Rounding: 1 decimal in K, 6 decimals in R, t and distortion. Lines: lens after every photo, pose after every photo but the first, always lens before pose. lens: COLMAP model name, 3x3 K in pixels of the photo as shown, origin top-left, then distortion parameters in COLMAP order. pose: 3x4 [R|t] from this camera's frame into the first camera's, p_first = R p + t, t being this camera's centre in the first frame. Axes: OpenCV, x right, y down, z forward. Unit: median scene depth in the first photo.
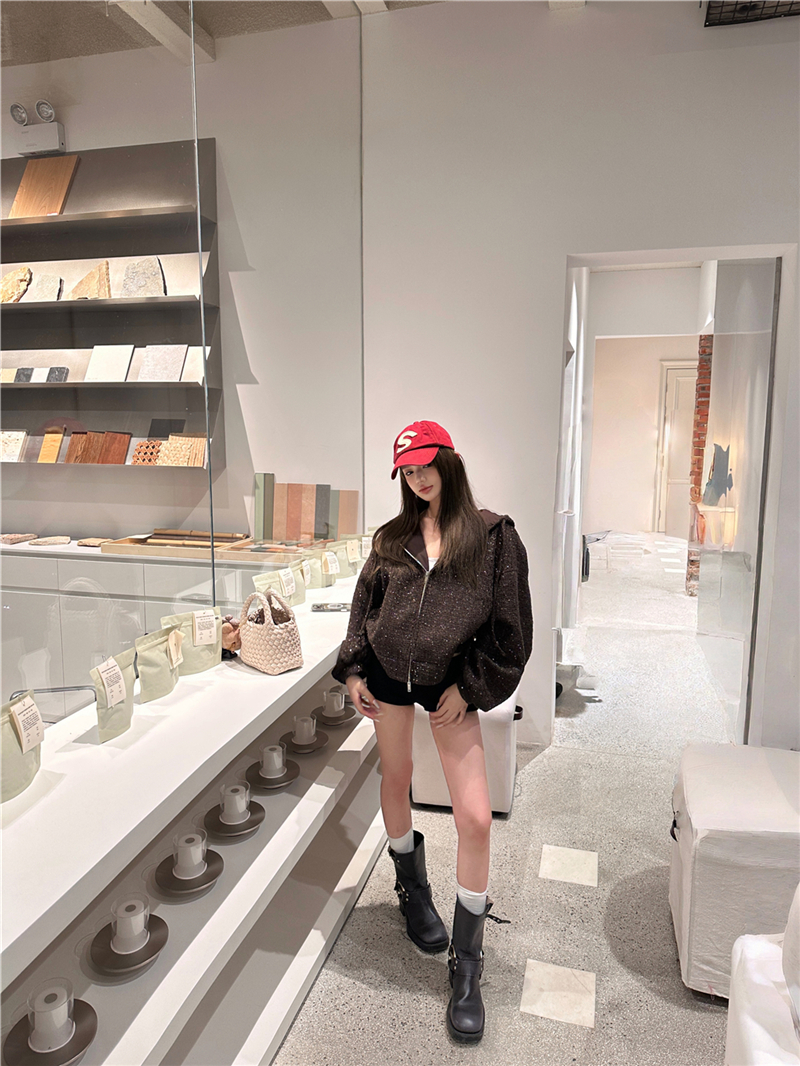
lens RADIAL K [[748.6, 0, 400.0], [0, 748.6, 533.0], [0, 0, 1]] dist [-0.003834, -0.002546]
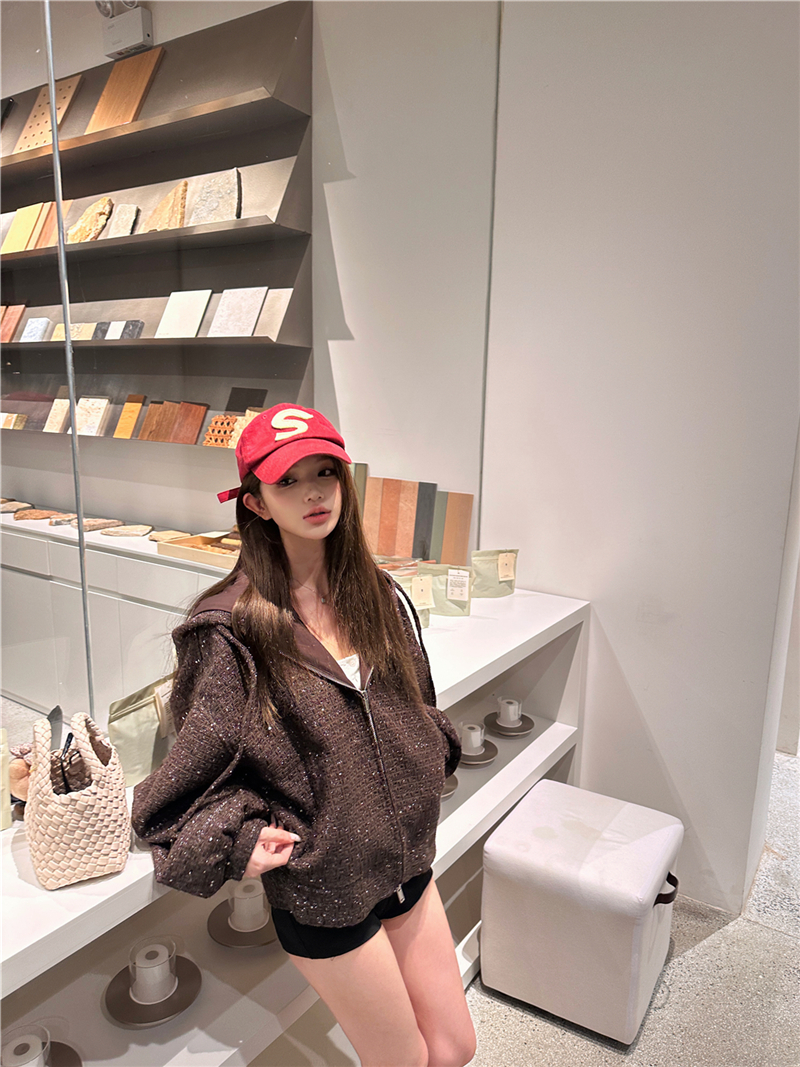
lens RADIAL K [[769.1, 0, 403.1], [0, 769.1, 547.8], [0, 0, 1]] dist [0.029154, -0.046035]
pose [[0.948797, 0.077402, -0.306255, 0.100504], [-0.062052, 0.996294, 0.059560, -0.043927], [0.309730, -0.037507, 0.950084, 0.287398]]
